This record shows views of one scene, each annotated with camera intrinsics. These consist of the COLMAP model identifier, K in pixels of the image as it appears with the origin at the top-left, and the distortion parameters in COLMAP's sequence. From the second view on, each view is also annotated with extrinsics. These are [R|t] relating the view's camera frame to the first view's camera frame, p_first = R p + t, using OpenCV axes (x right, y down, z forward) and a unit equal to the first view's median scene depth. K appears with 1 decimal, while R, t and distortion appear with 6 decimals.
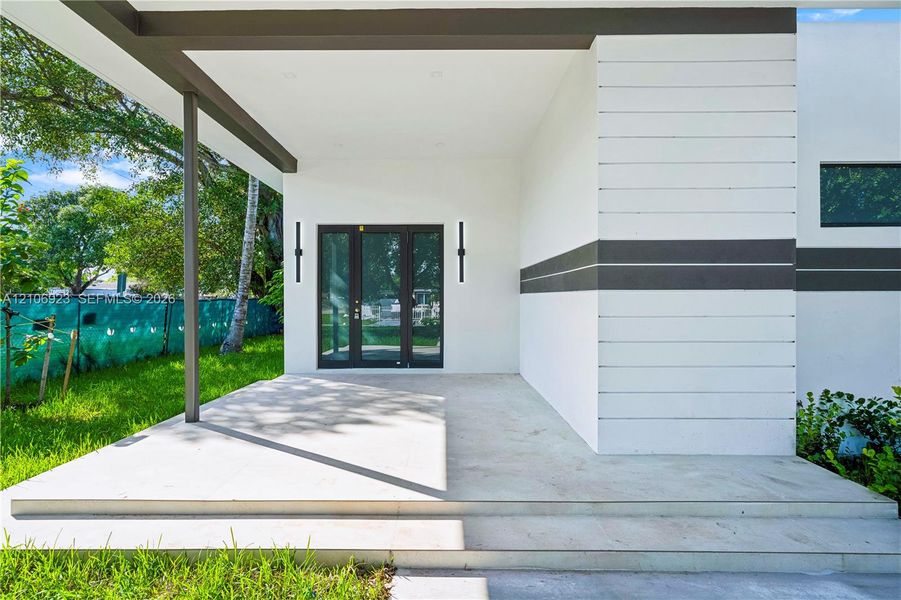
lens RADIAL K [[473.6, 0, 453.6], [0, 473.6, 300.4], [0, 0, 1]] dist [-0.000642, -0.000887]
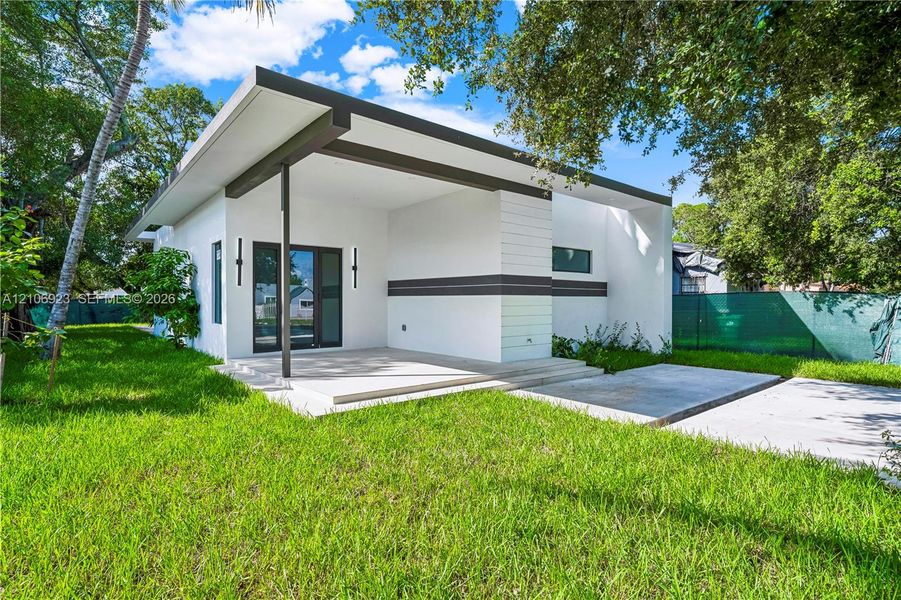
lens RADIAL K [[473.6, 0, 452.2], [0, 473.6, 302.3], [0, 0, 1]] dist [-0.000642, -0.000887]
pose [[0.768440, 0.001232, 0.639921, -0.697813], [0.000788, 0.999996, -0.002871, 0.010111], [-0.639921, 0.002710, 0.768436, -0.337266]]
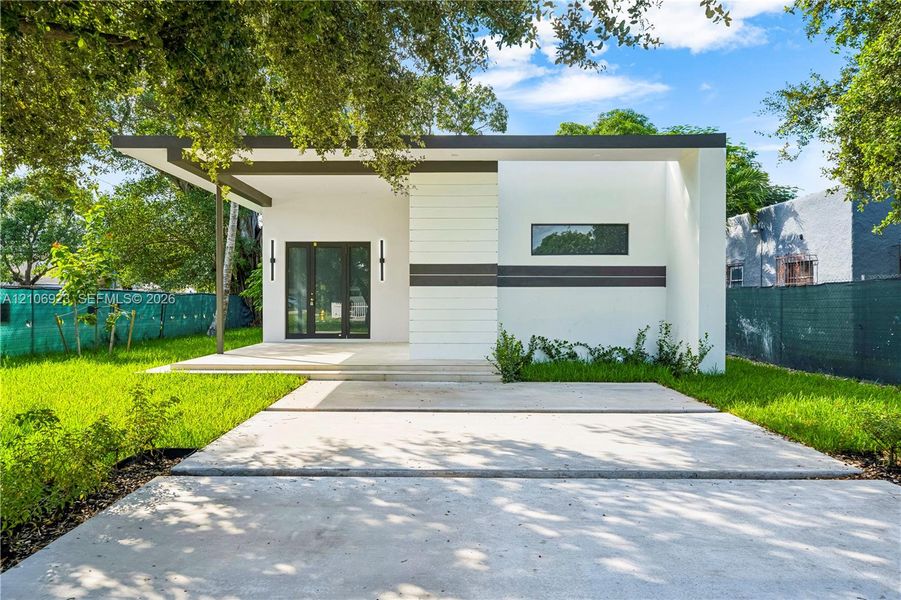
lens RADIAL K [[636.1, 0, 453.8], [0, 636.1, 300.8], [0, 0, 1]] dist [0.003053, 0.000508]
pose [[0.999783, 0.003434, -0.020566, 0.280928], [-0.003422, 0.999994, 0.000613, 0.021935], [0.020568, -0.000543, 0.999788, -0.980670]]
